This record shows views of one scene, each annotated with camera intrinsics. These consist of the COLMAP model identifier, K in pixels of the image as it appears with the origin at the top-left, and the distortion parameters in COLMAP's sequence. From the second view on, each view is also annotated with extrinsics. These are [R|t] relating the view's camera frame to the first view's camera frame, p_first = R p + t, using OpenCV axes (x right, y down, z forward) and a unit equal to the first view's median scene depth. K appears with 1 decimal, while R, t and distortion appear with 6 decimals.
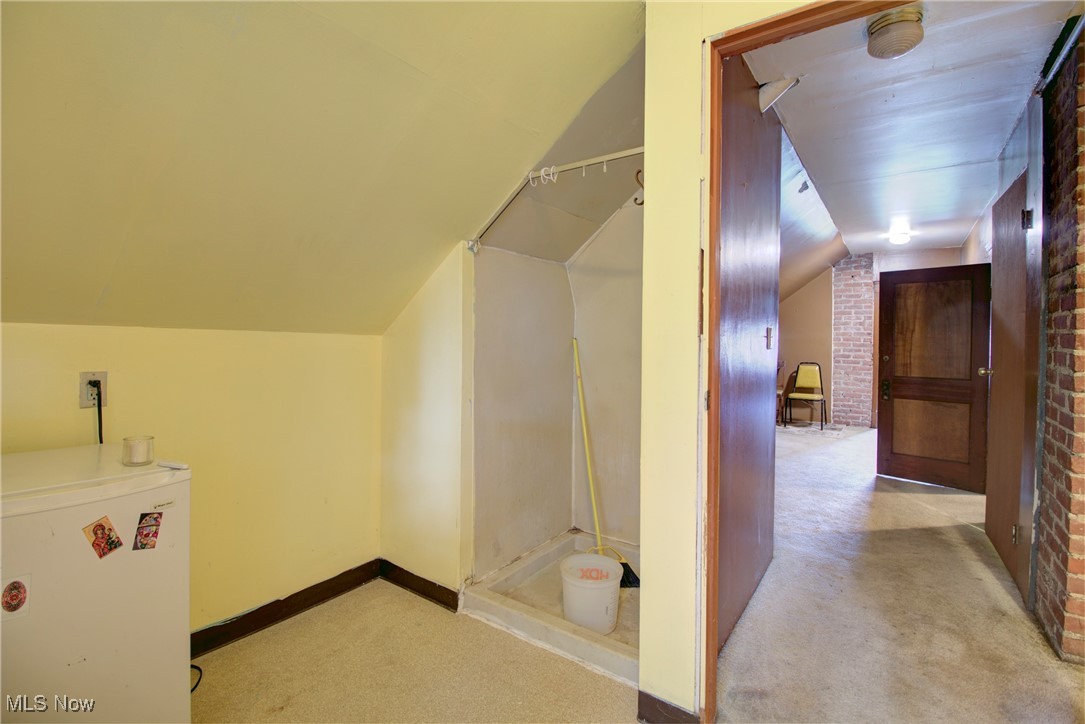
lens RADIAL K [[505.7, 0, 542.3], [0, 505.7, 347.7], [0, 0, 1]] dist [0.010521, -0.016531]
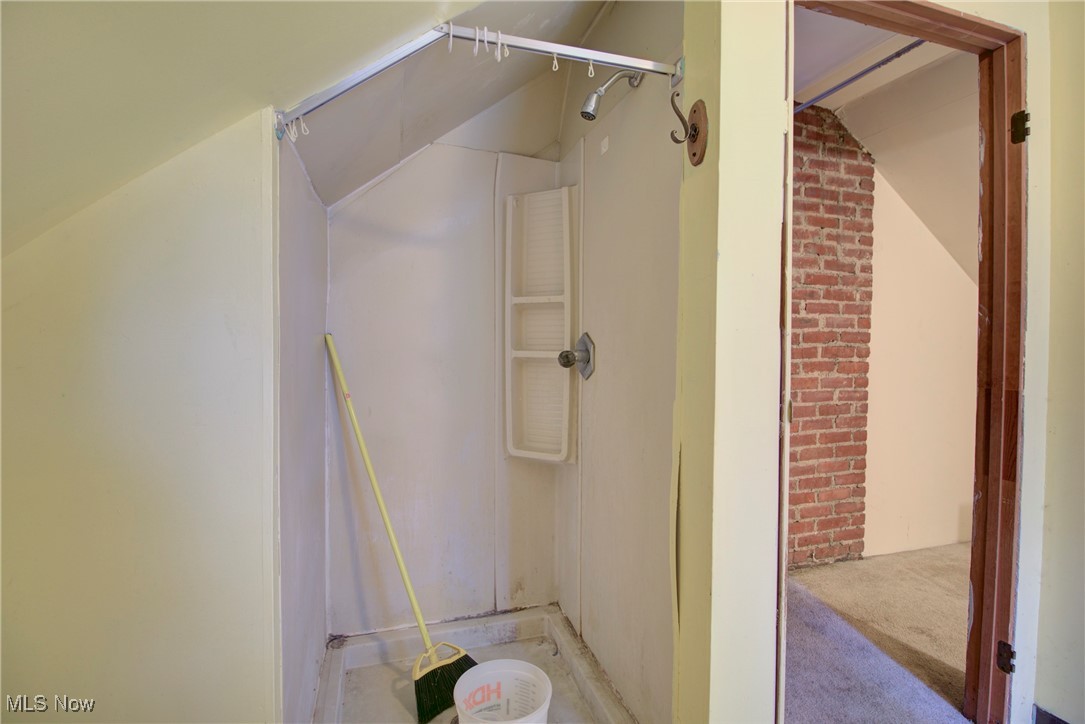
lens RADIAL K [[505.7, 0, 542.3], [0, 505.7, 347.7], [0, 0, 1]] dist [0.010521, -0.016531]
pose [[0.583599, -0.019072, 0.811818, -0.463532], [0.008219, 0.999812, 0.017580, -0.016025], [-0.812000, -0.003587, 0.583646, 0.694504]]
